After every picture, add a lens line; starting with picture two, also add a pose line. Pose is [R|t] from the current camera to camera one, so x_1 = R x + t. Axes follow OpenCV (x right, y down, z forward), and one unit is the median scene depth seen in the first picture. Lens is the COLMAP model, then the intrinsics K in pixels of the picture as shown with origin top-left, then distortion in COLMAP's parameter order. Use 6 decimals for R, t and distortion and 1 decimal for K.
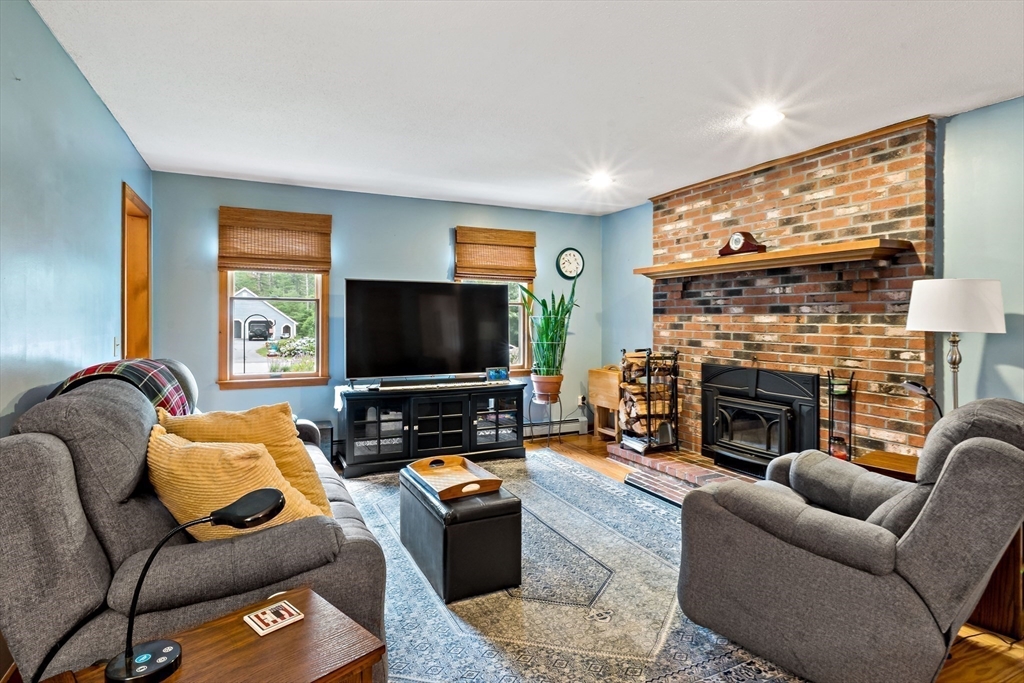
lens RADIAL K [[517.0, 0, 501.9], [0, 517.0, 317.2], [0, 0, 1]] dist [0.005046, 0.000222]
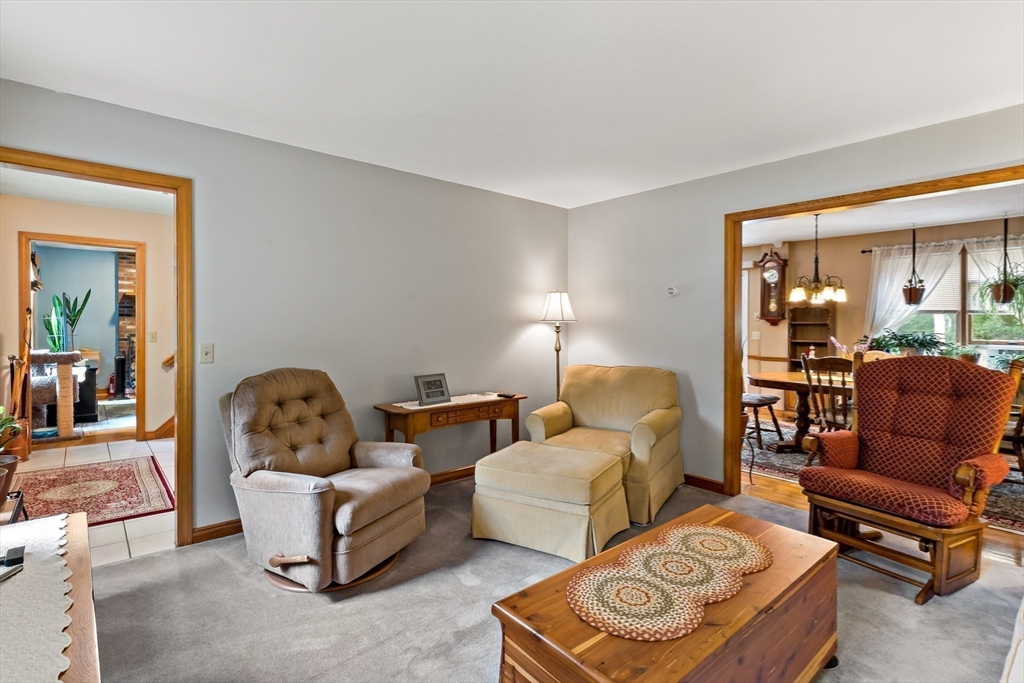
lens RADIAL K [[490.6, 0, 526.1], [0, 490.6, 328.9], [0, 0, 1]] dist [-0.001171, -0.003965]
pose [[-0.299131, -0.030199, 0.953734, -2.443290], [-0.011749, 0.999540, 0.027965, -0.038286], [-0.954140, -0.002840, -0.299348, 0.233031]]
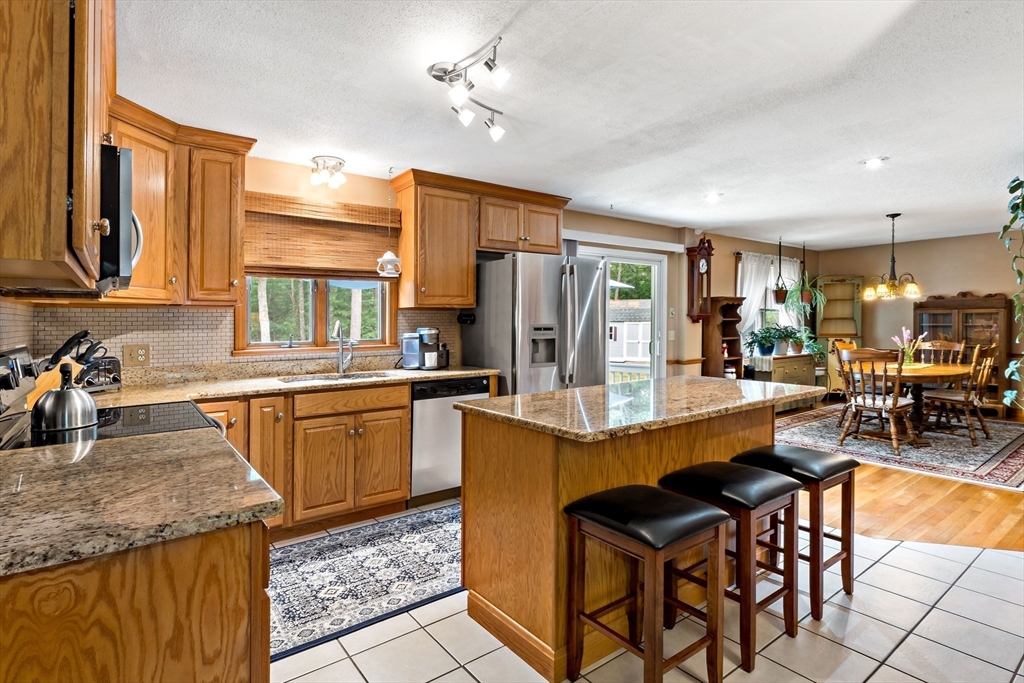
lens RADIAL K [[517.0, 0, 471.0], [0, 517.0, 330.4], [0, 0, 1]] dist [0.005046, 0.000222]
pose [[-0.985076, -0.000613, -0.172120, 0.174168], [-0.003129, 0.999892, 0.014344, -0.007788], [0.172093, 0.014668, -0.984972, 0.354129]]
